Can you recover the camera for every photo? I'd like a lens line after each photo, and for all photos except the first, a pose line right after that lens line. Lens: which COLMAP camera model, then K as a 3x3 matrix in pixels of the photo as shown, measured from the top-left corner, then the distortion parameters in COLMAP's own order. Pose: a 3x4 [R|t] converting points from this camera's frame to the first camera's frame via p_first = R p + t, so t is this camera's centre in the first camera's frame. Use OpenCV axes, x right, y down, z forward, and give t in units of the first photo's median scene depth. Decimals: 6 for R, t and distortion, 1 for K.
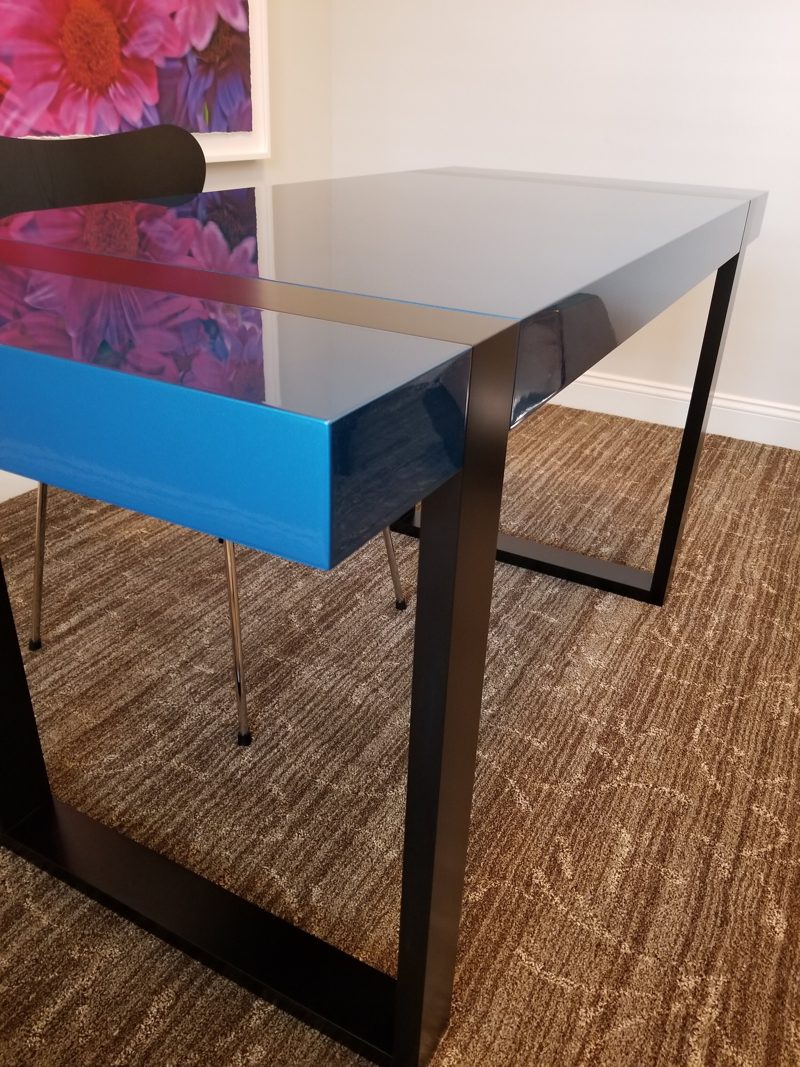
lens RADIAL K [[856.4, 0, 400.8], [0, 856.4, 540.6], [0, 0, 1]] dist [0.027336, -0.069543]
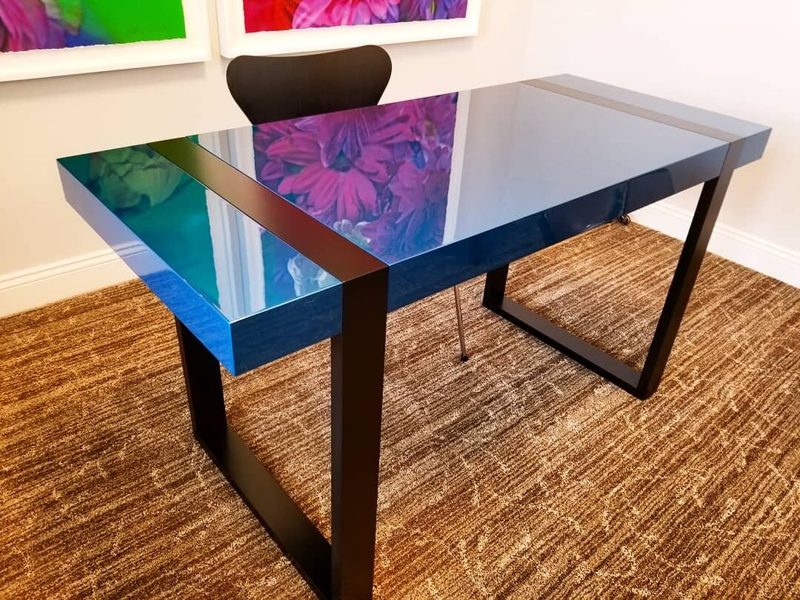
lens RADIAL K [[642.1, 0, 400.0], [0, 642.1, 300.0], [0, 0, 1]] dist [0.027336, -0.069543]
pose [[0.932196, 0.203537, -0.299306, 0.215583], [-0.186100, 0.978762, 0.085975, -0.105680], [0.310448, -0.024445, 0.950276, -0.143856]]
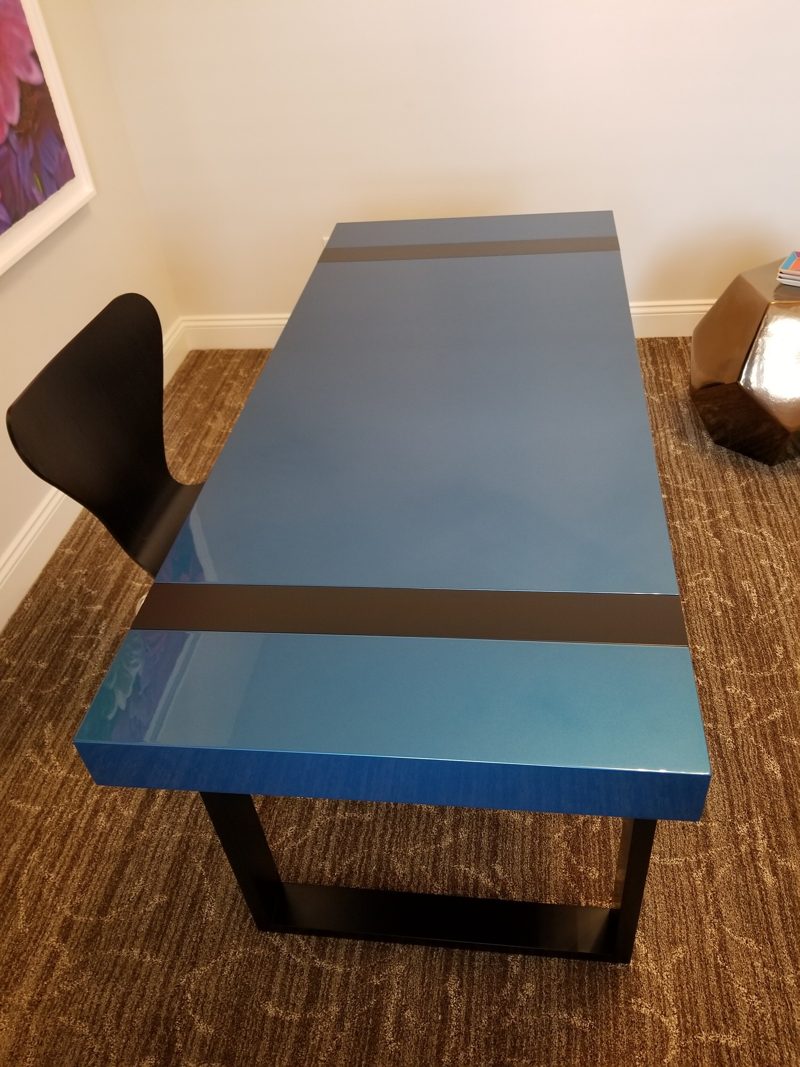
lens RADIAL K [[856.4, 0, 400.8], [0, 856.4, 540.6], [0, 0, 1]] dist [0.027336, -0.069543]
pose [[0.923509, -0.324844, 0.203978, -0.232768], [0.275173, 0.931549, 0.237689, -0.310869], [-0.267227, -0.163379, 0.949683, -0.145159]]
